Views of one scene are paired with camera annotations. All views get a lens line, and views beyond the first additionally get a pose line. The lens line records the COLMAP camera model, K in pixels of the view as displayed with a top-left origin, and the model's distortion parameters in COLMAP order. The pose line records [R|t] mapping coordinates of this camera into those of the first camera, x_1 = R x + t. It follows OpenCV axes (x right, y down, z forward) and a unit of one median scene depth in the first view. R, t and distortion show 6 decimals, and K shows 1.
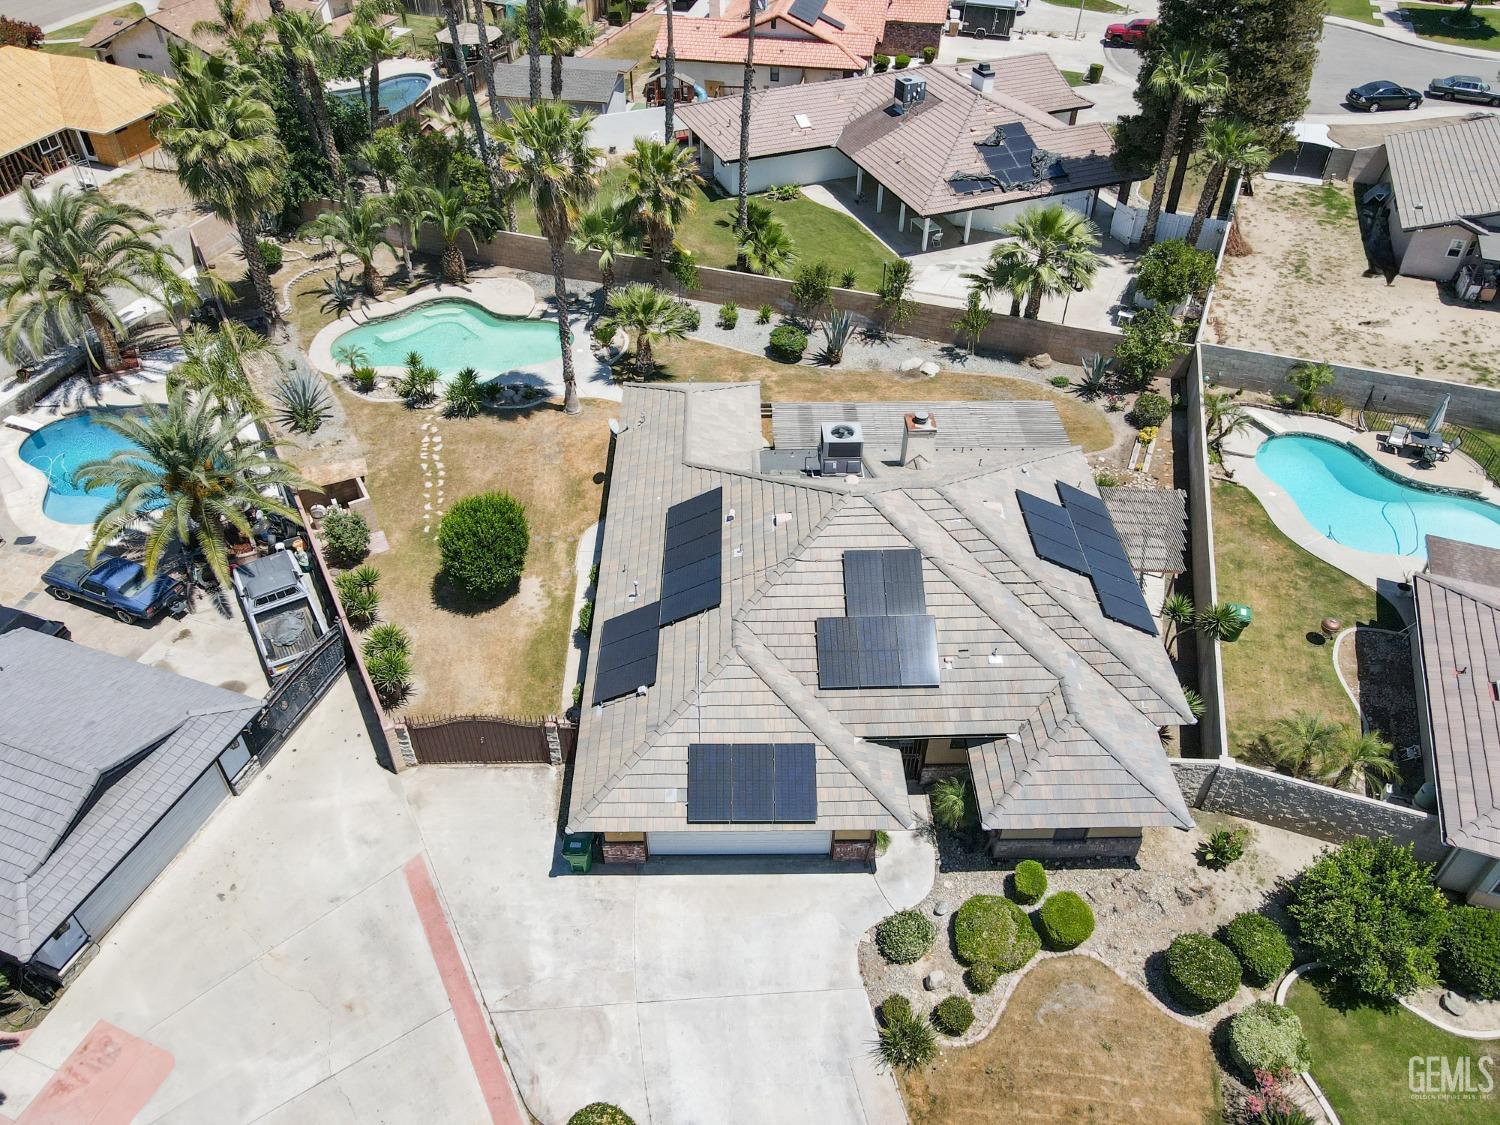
lens RADIAL K [[1098.4, 0, 738.5], [0, 1098.4, 557.3], [0, 0, 1]] dist [0.009729, 0.007785]
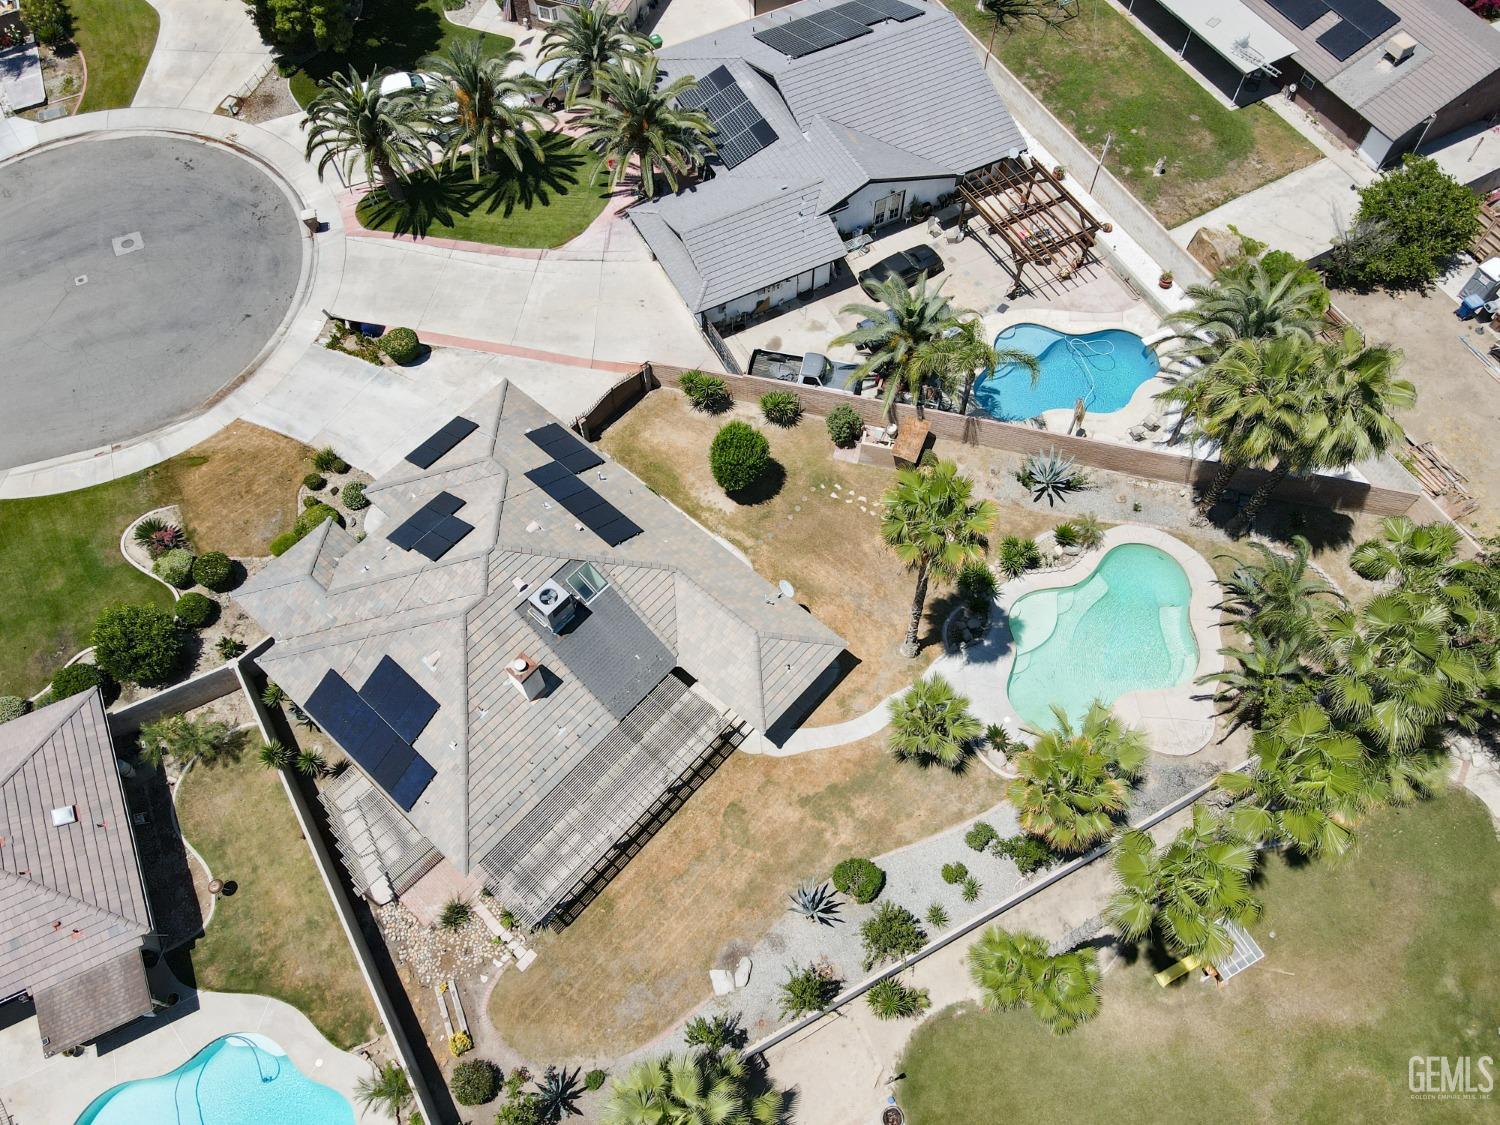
lens RADIAL K [[1098.4, 0, 738.5], [0, 1098.4, 557.3], [0, 0, 1]] dist [0.009729, 0.007785]
pose [[-0.674992, 0.646206, -0.356094, 0.391006], [-0.470414, -0.005103, 0.882431, -1.409966], [0.568415, 0.763146, 0.307429, 0.761803]]
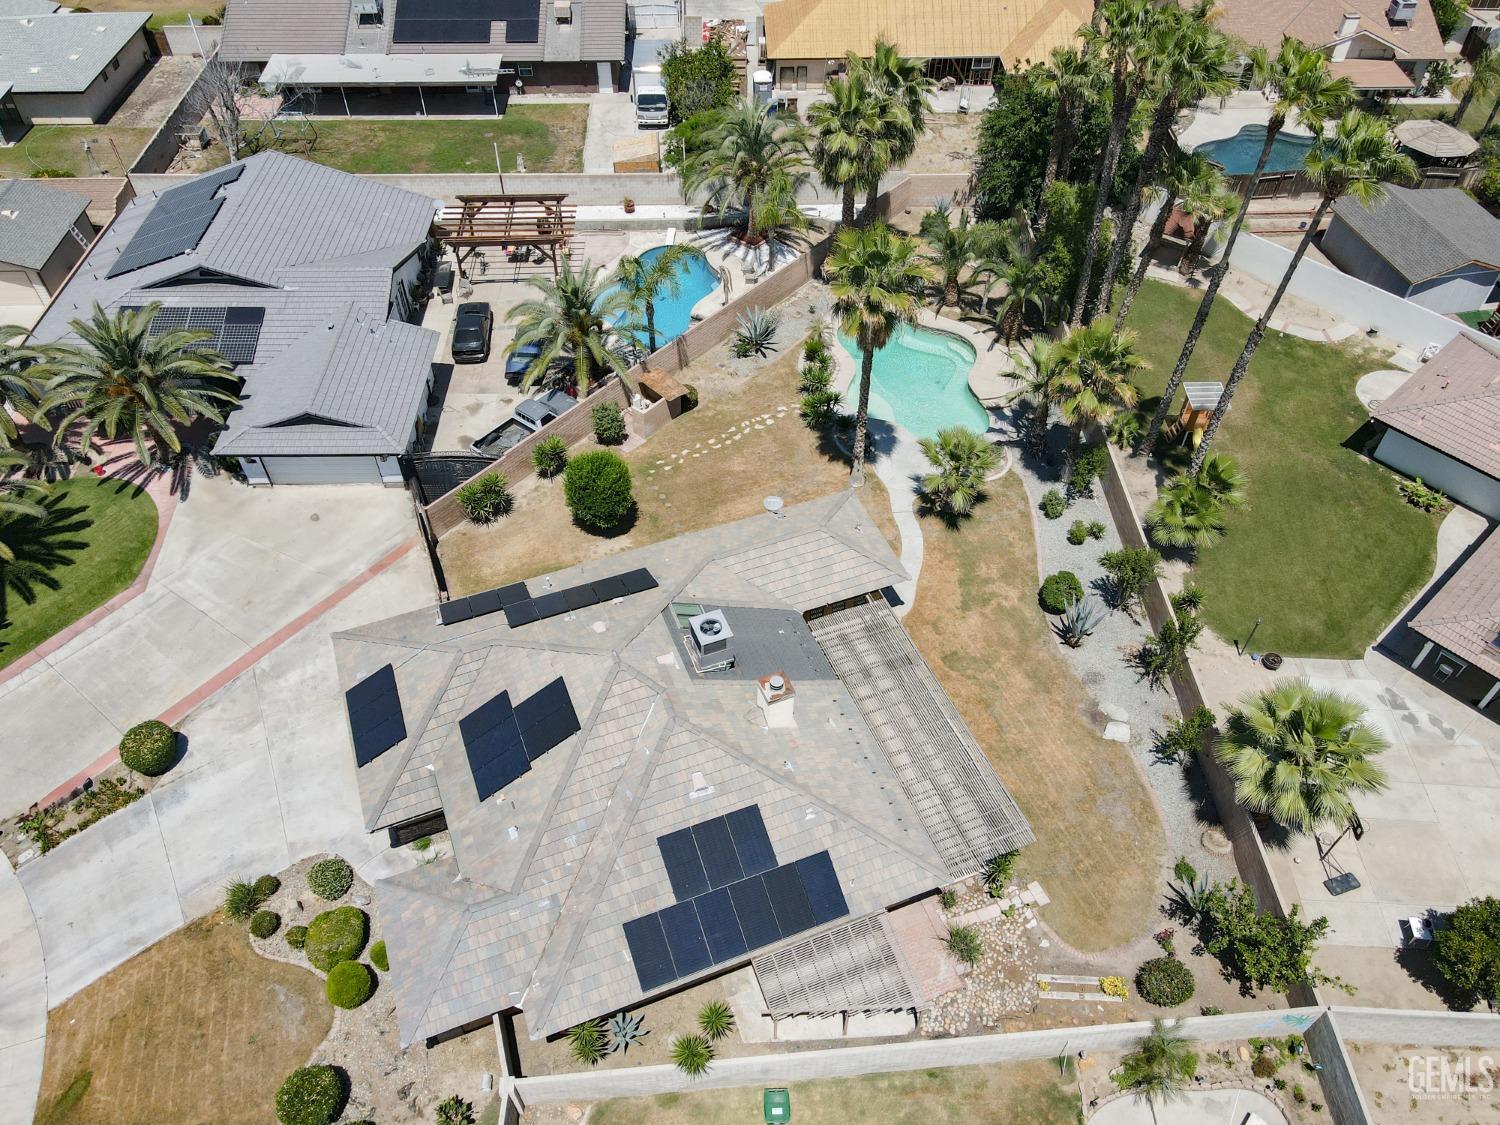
lens RADIAL K [[1100.6, 0, 738.4], [0, 1100.6, 559.3], [0, 0, 1]] dist [-0.001628, 0.030138]
pose [[0.356836, 0.685105, -0.635058, 0.777615], [-0.610746, 0.685495, 0.396342, -0.631520], [0.706865, 0.246430, 0.663034, 0.335937]]
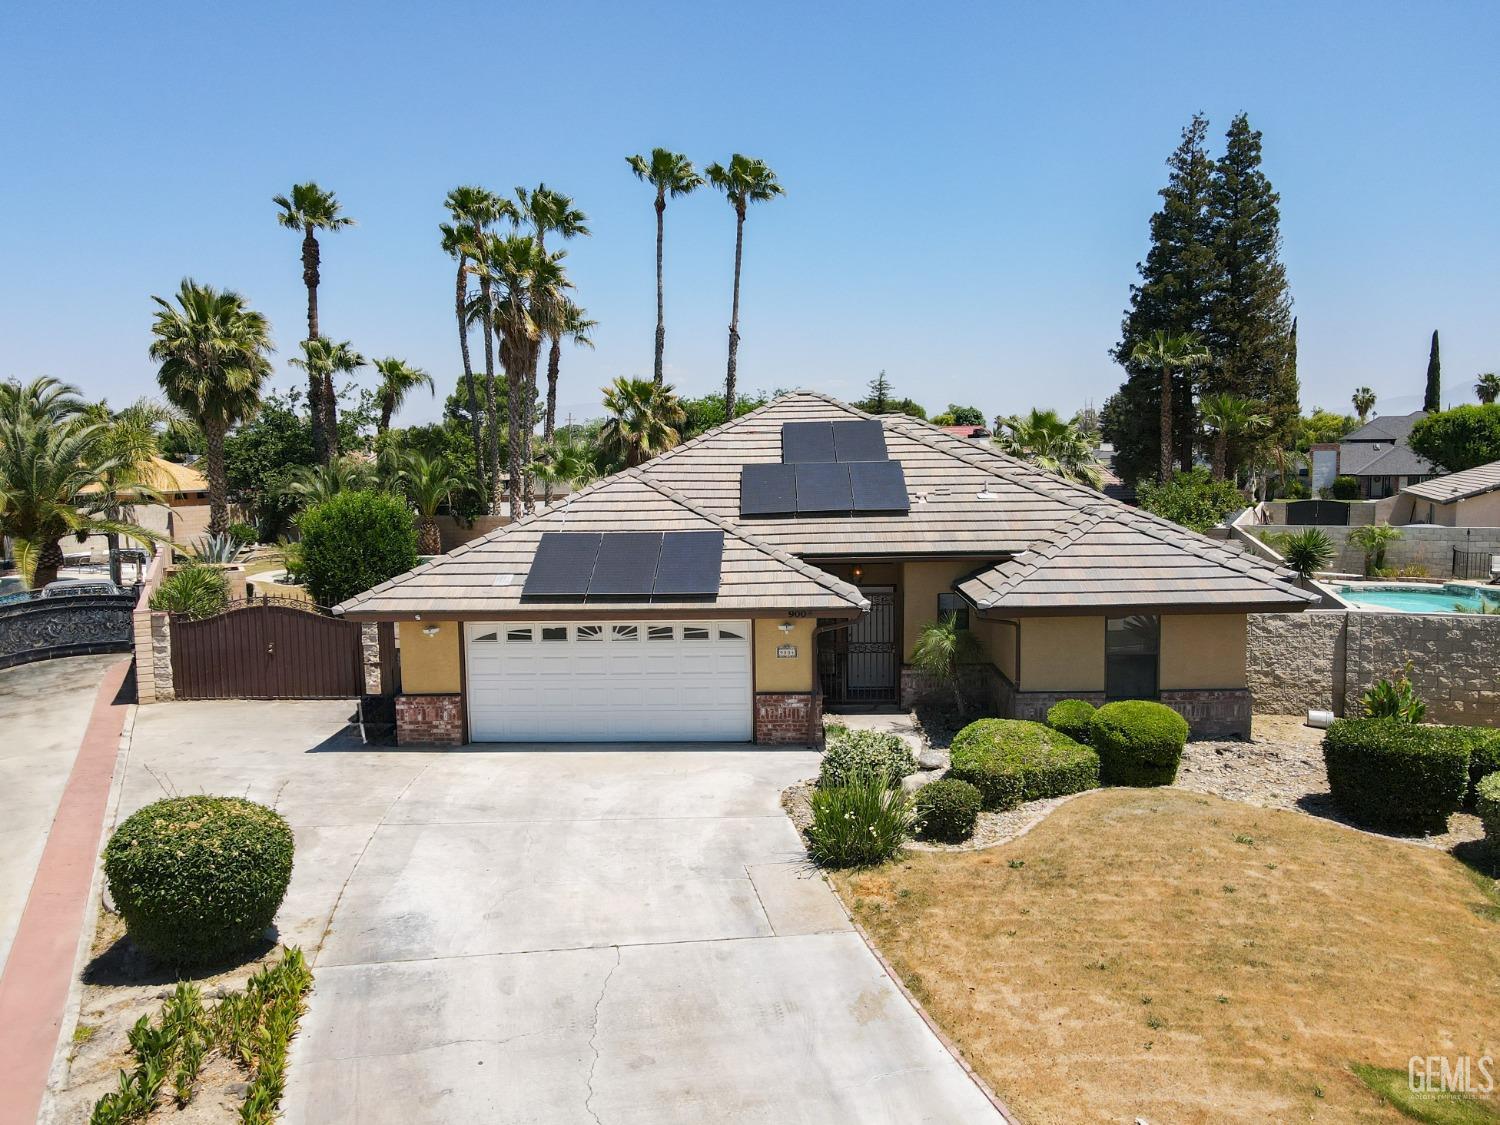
lens RADIAL K [[1123.6, 0, 738.5], [0, 1123.6, 564.4], [0, 0, 1]] dist [0.016053, 0.001430]
pose [[0.998690, -0.005954, -0.050828, 0.101283], [-0.024418, 0.817406, -0.575544, 0.523259], [0.044974, 0.576031, 0.816190, 0.390261]]
